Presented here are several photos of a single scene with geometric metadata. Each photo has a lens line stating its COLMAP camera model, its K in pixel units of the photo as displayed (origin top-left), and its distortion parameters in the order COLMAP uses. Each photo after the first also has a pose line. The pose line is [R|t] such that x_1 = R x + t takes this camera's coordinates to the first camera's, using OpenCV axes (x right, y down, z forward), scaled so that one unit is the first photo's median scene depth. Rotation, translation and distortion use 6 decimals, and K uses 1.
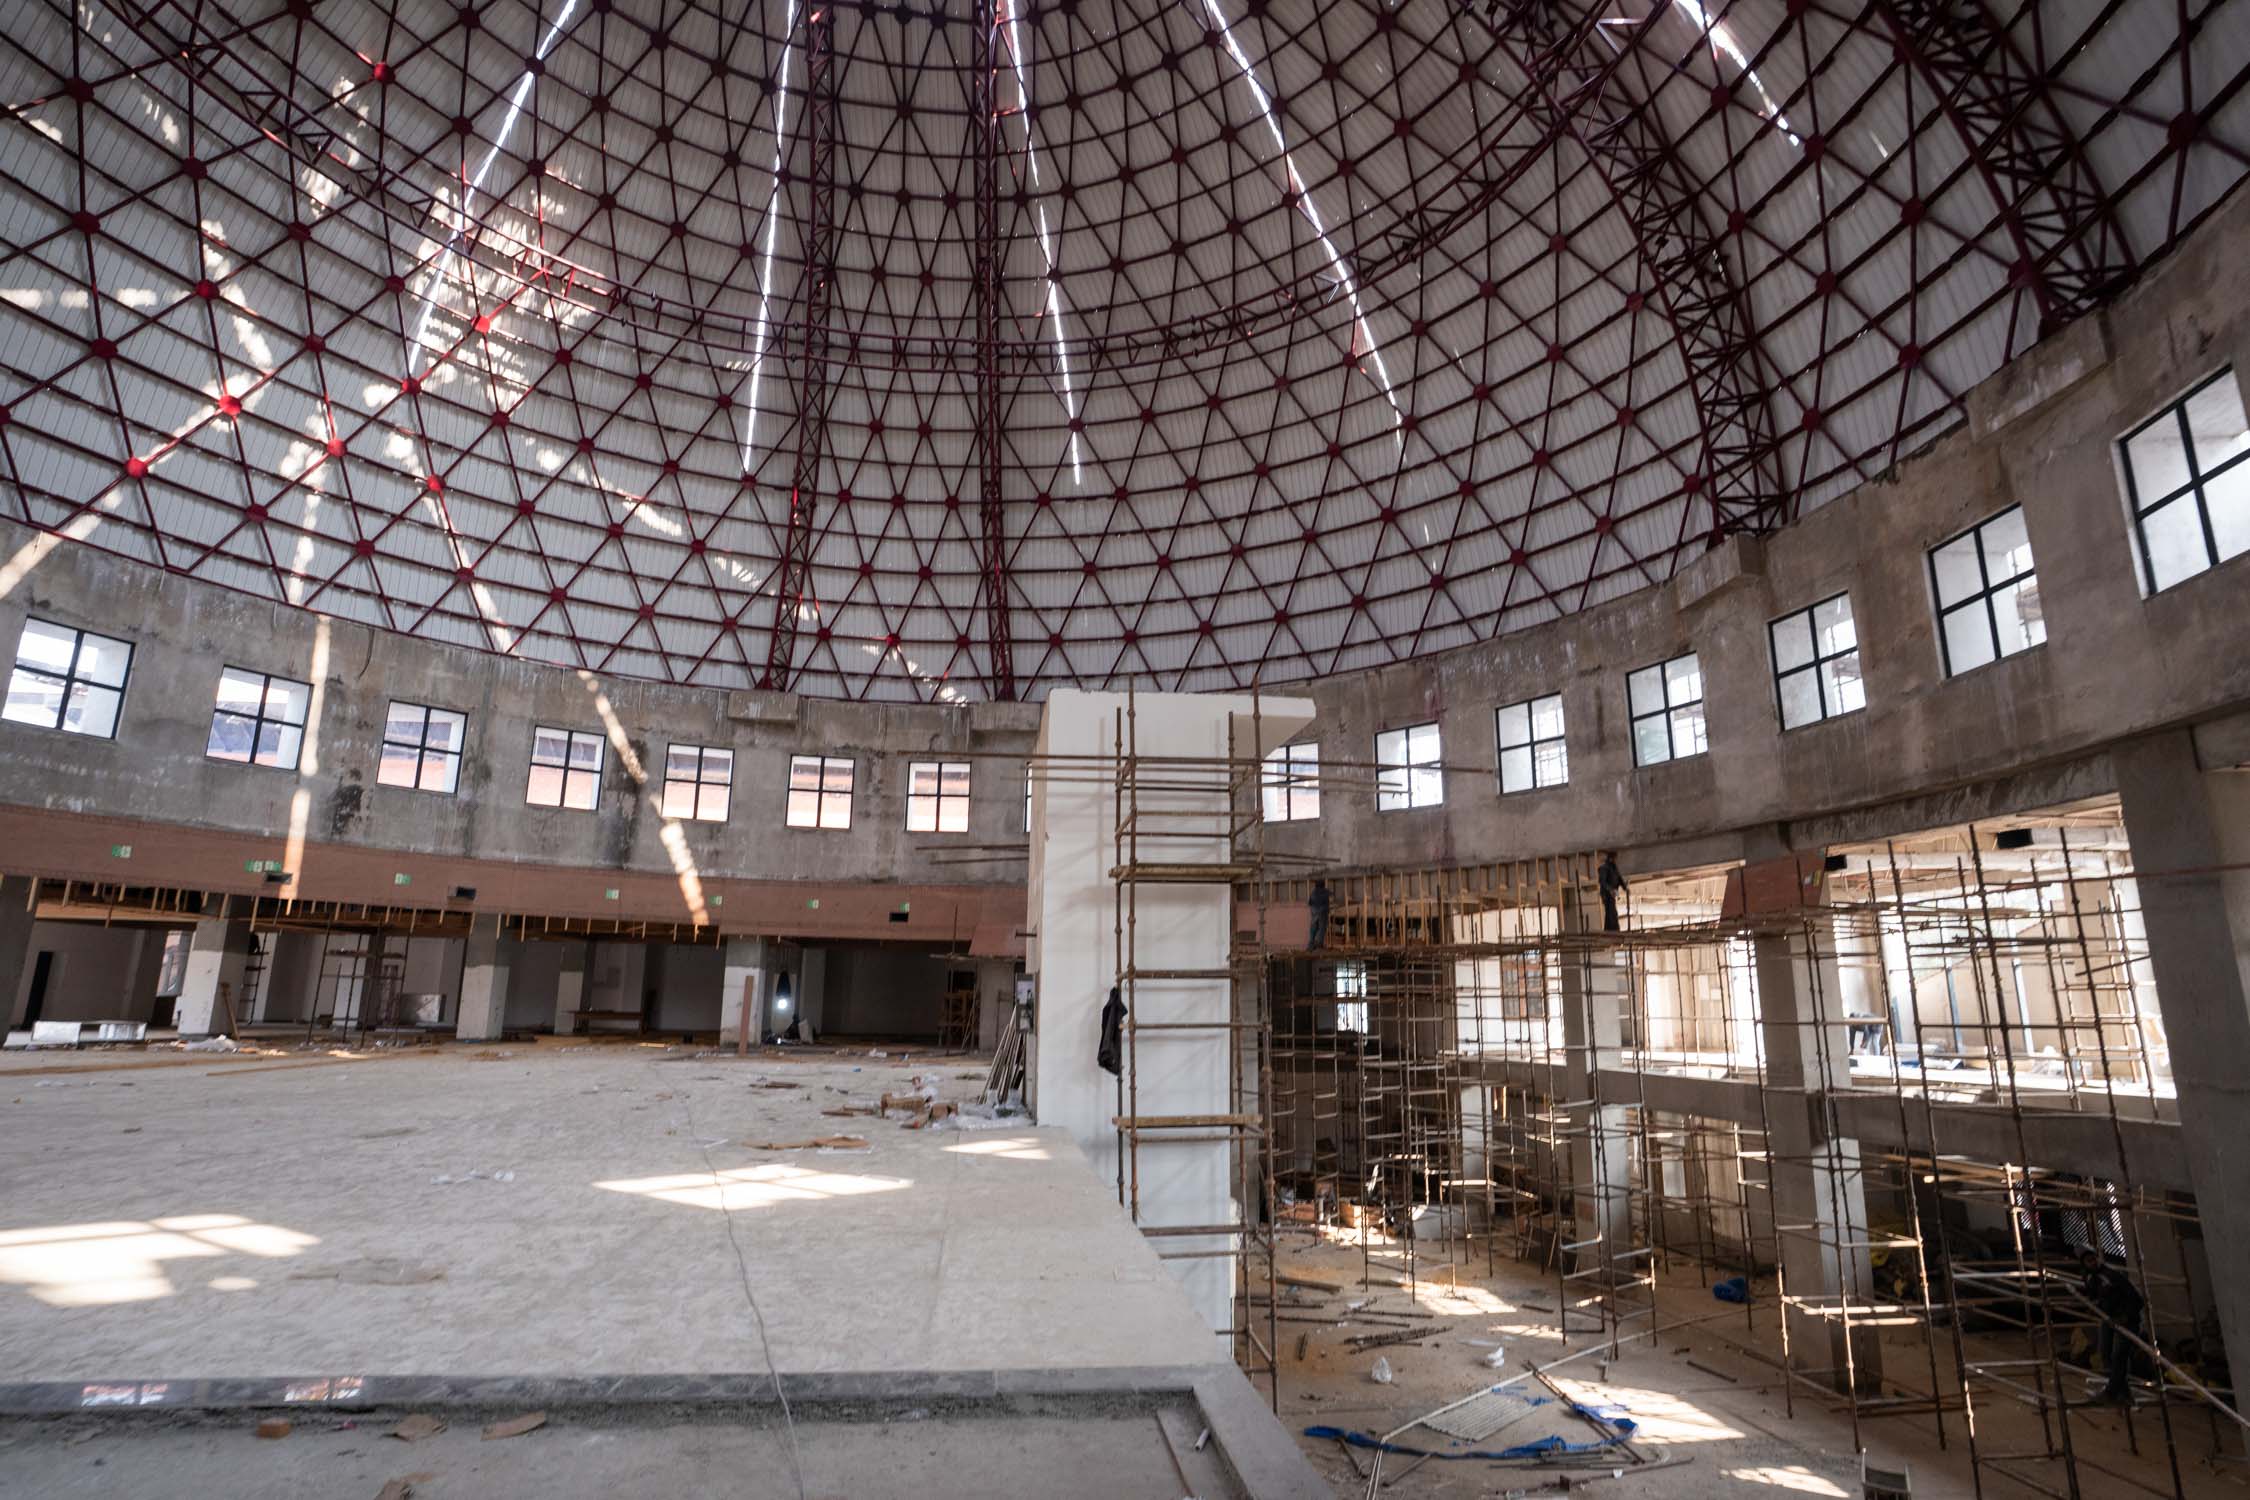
lens RADIAL K [[1116.5, 0, 1119.2], [0, 1116.5, 769.5], [0, 0, 1]] dist [-0.044963, 0.021560]
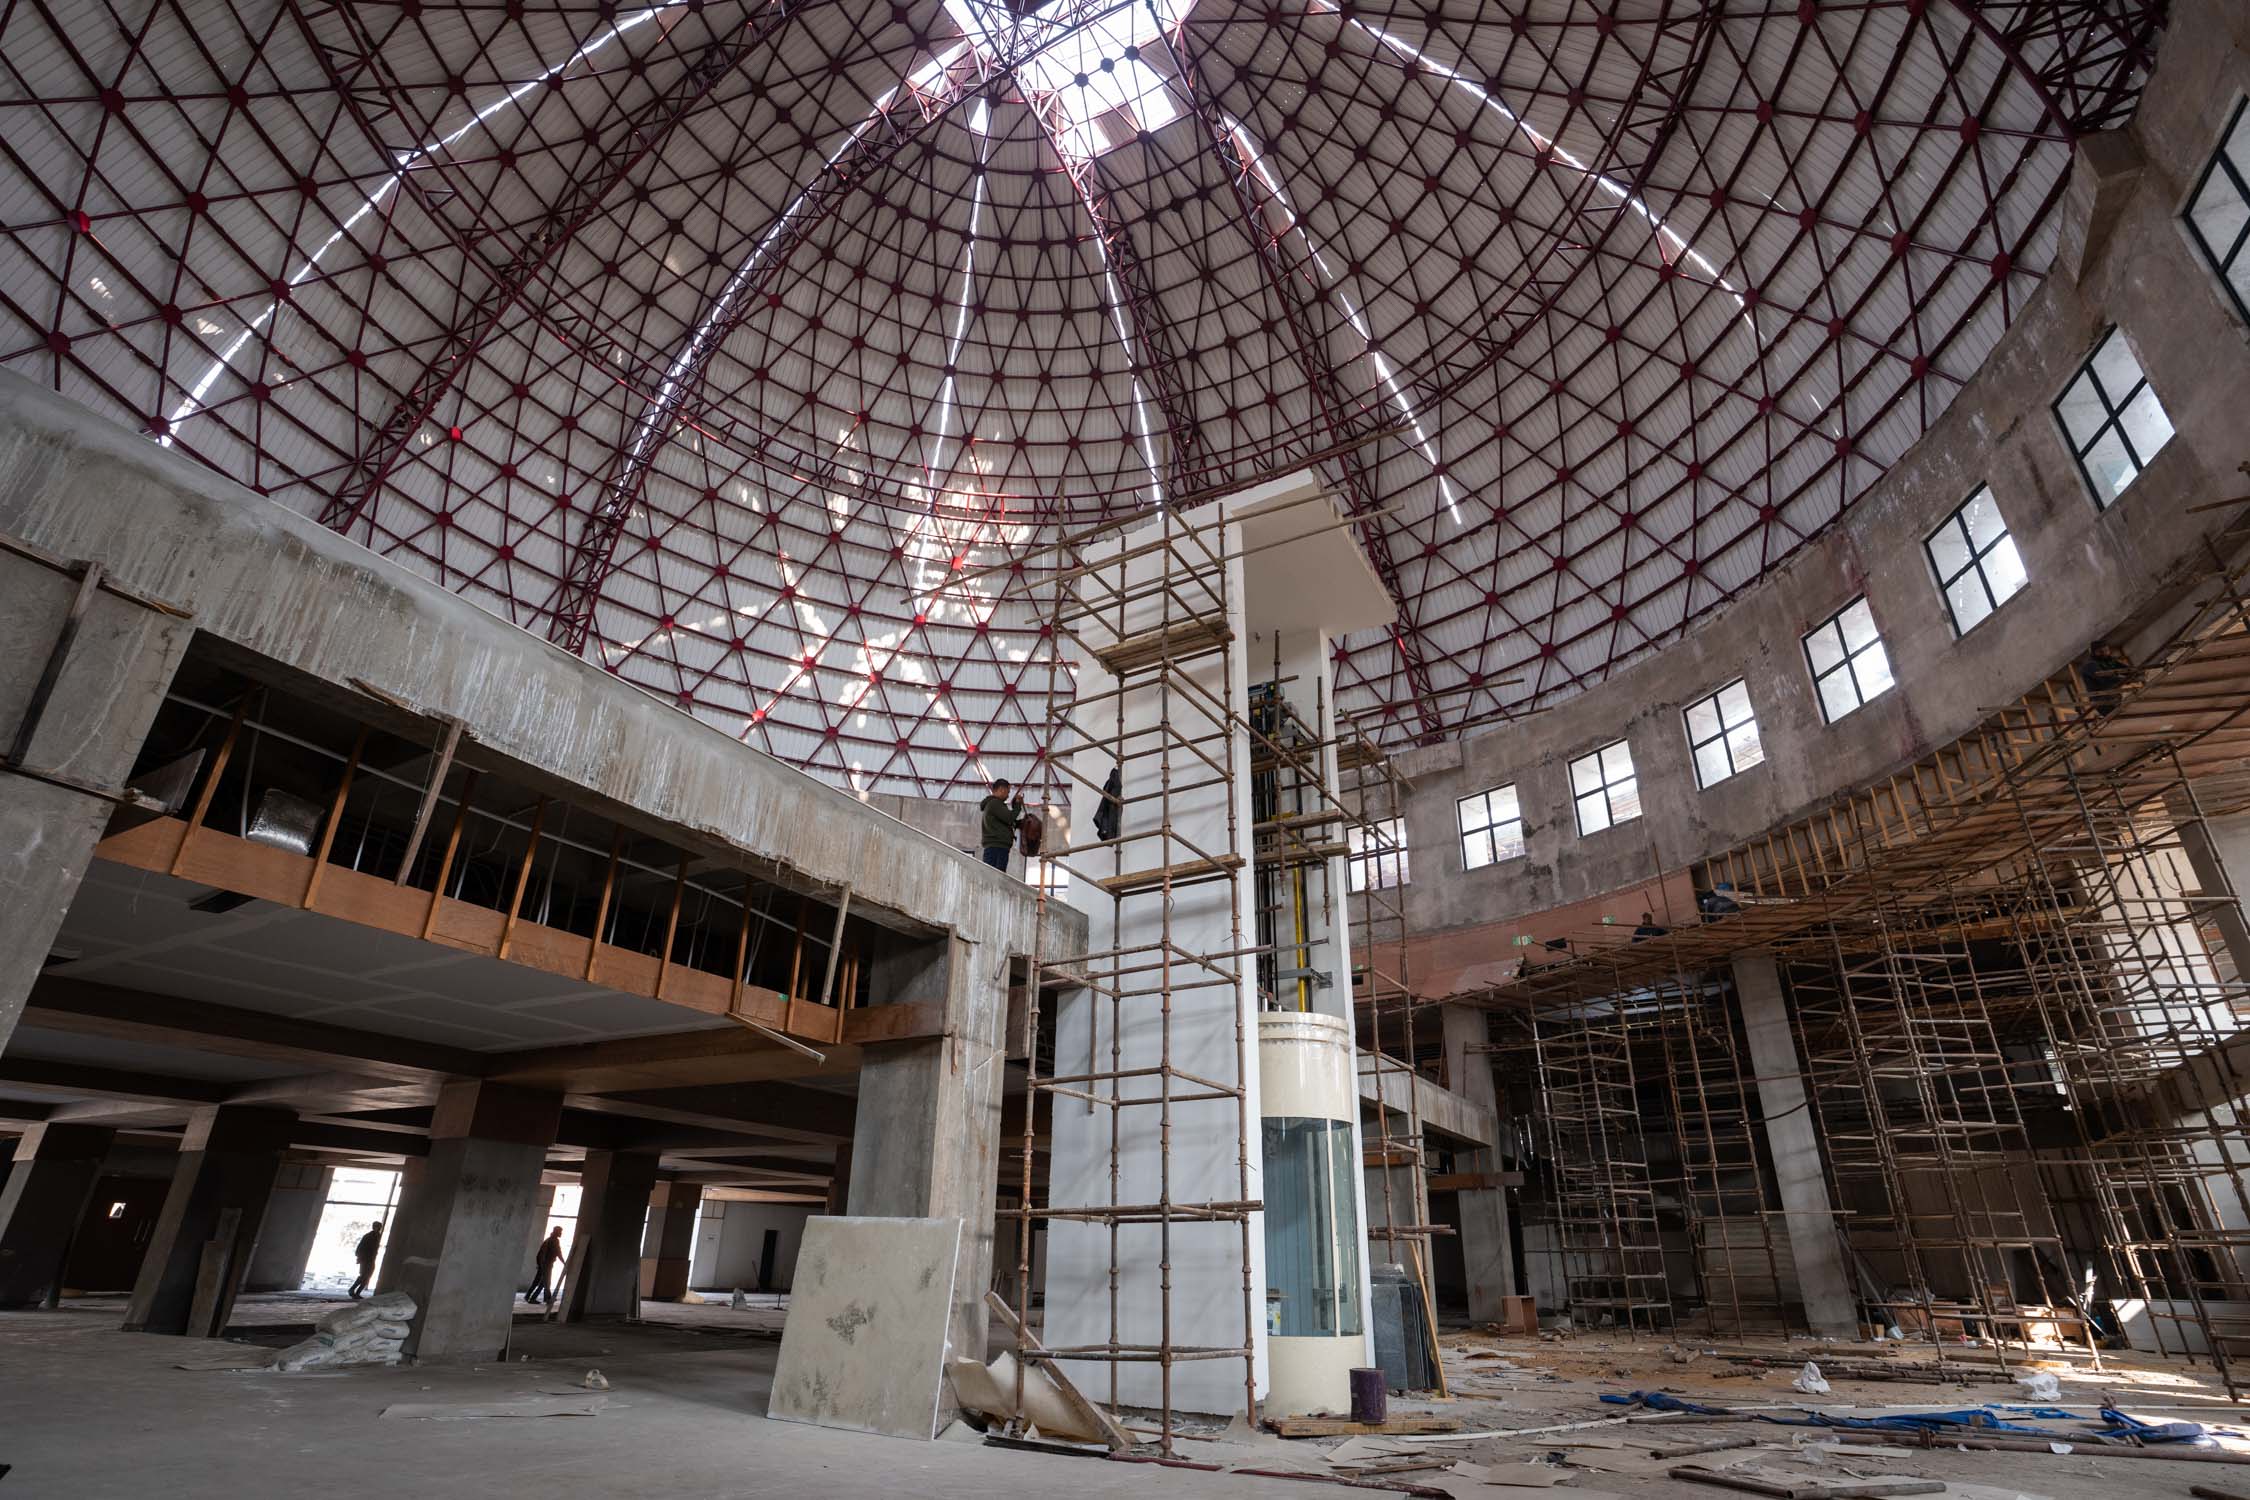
lens RADIAL K [[1116.5, 0, 1130.0], [0, 1116.5, 743.6], [0, 0, 1]] dist [-0.044963, 0.021560]
pose [[0.796360, -0.263512, -0.544401, 0.266091], [0.125225, 0.952432, -0.277834, 0.206482], [0.591718, 0.153084, 0.791477, 0.096602]]
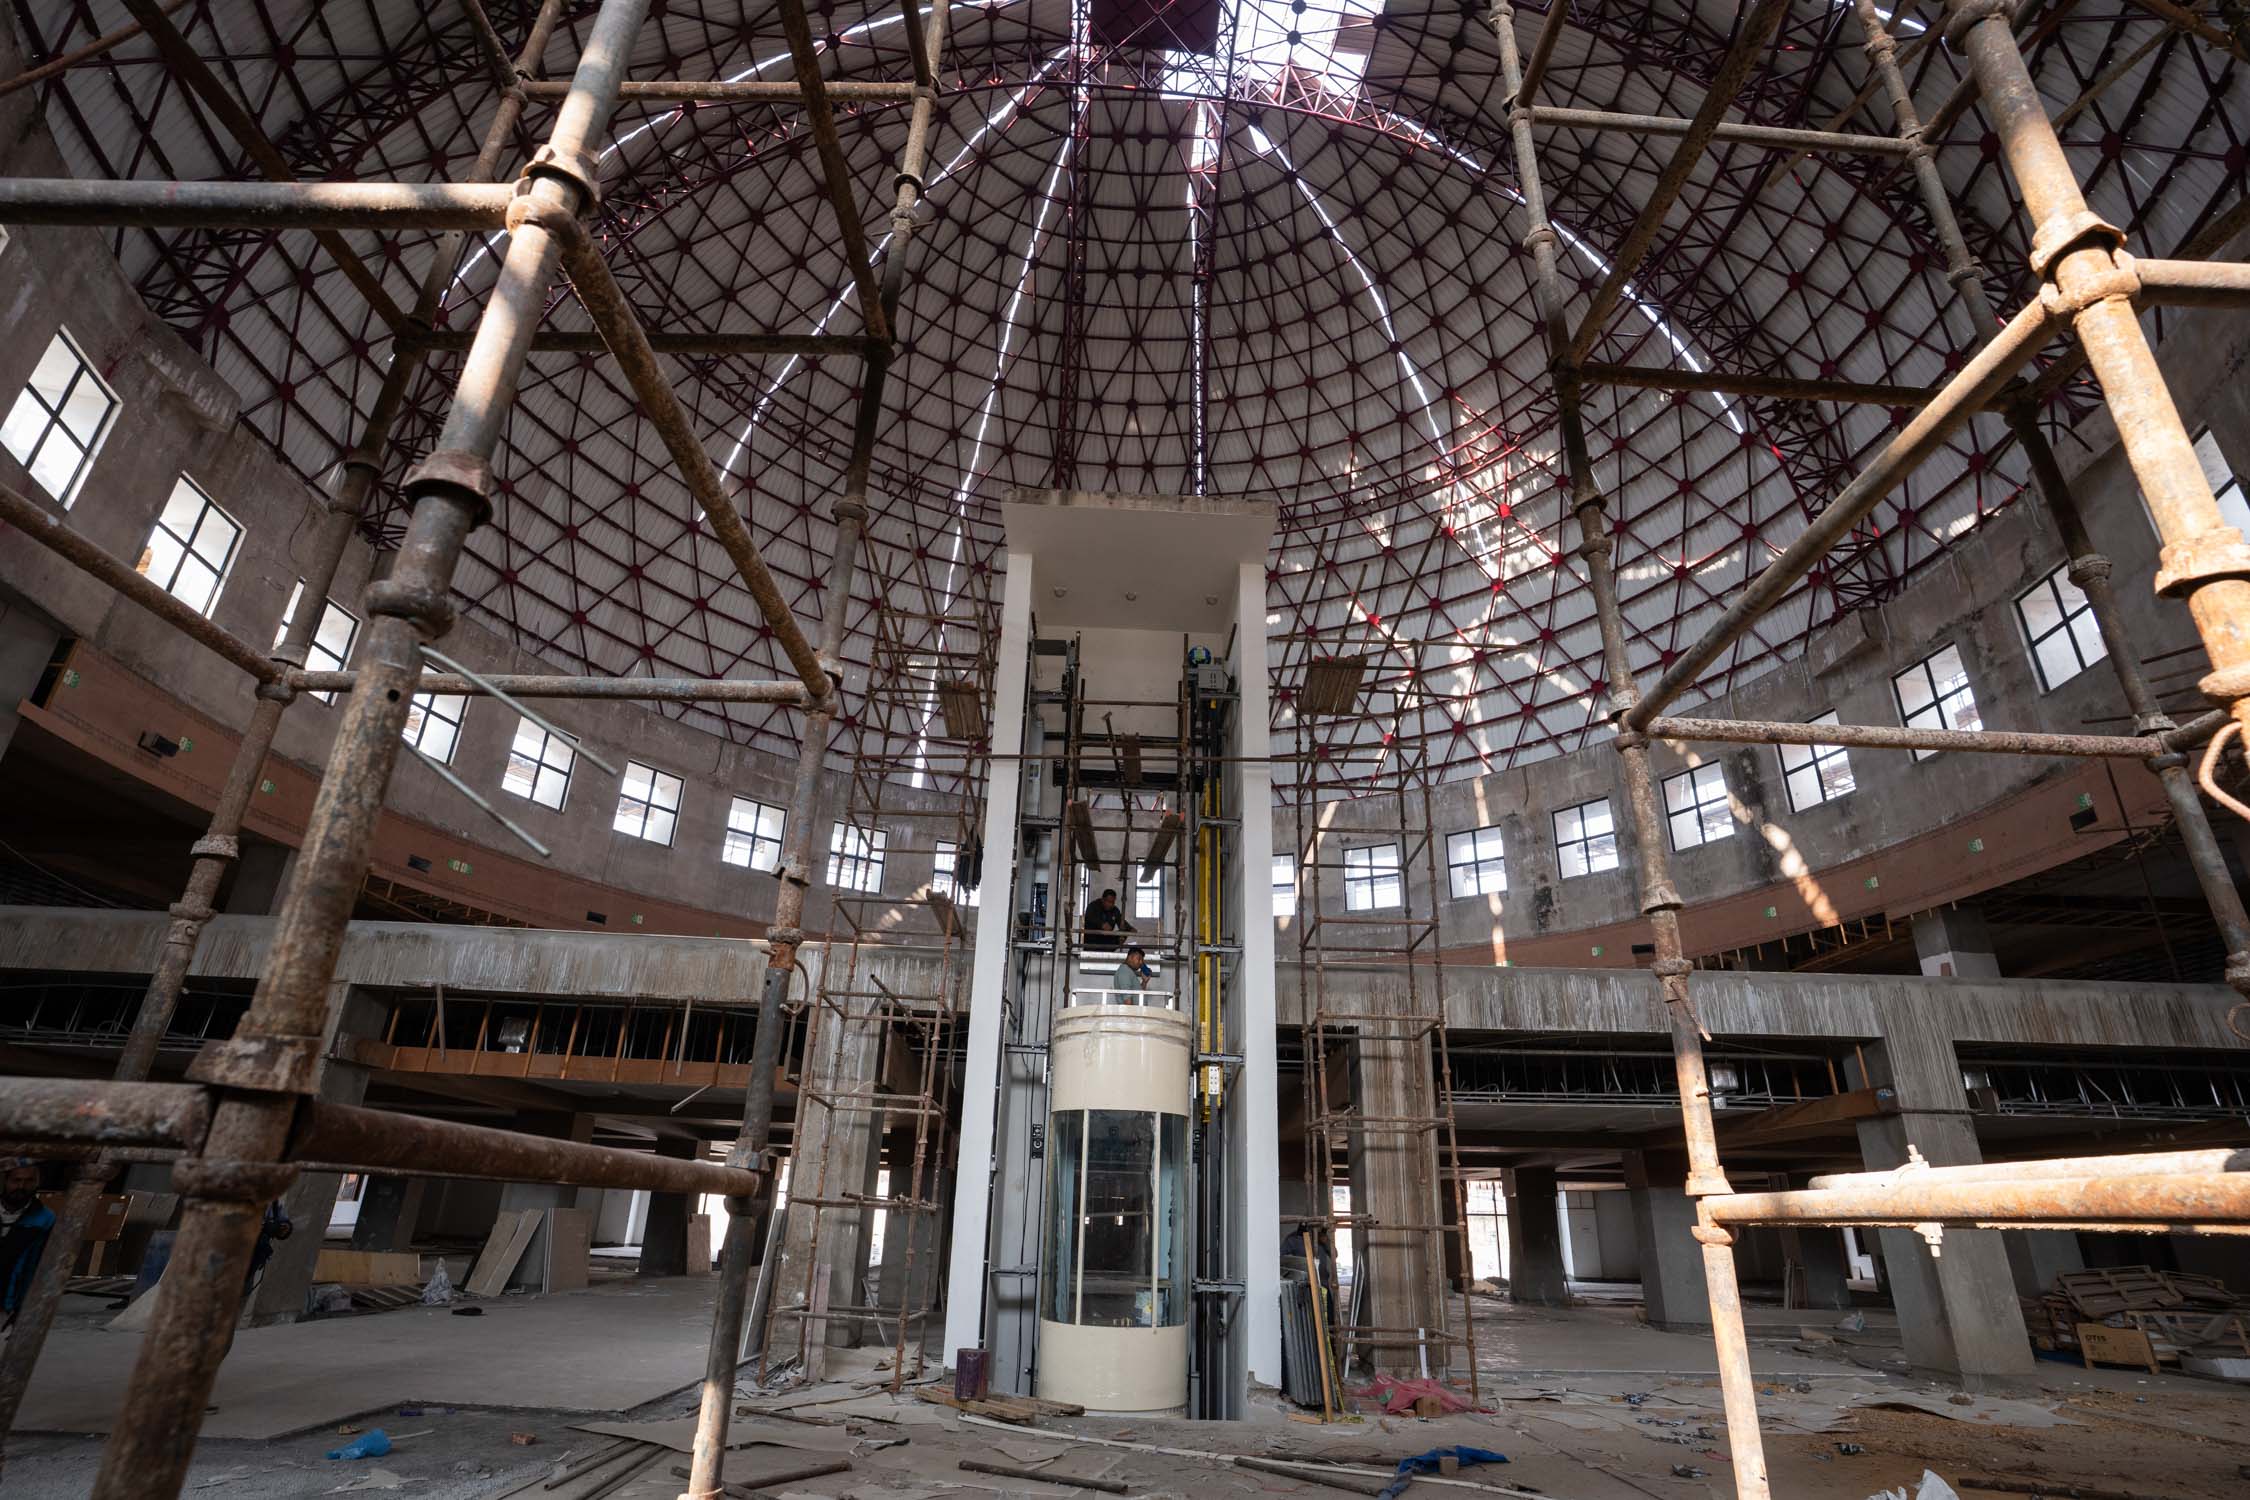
lens RADIAL K [[1116.5, 0, 1120.4], [0, 1116.5, 747.7], [0, 0, 1]] dist [-0.044963, 0.021560]
pose [[-0.090934, -0.418090, -0.903843, 0.497314], [0.188665, 0.883934, -0.427863, 0.297196], [0.977822, -0.209431, -0.001501, 0.535559]]
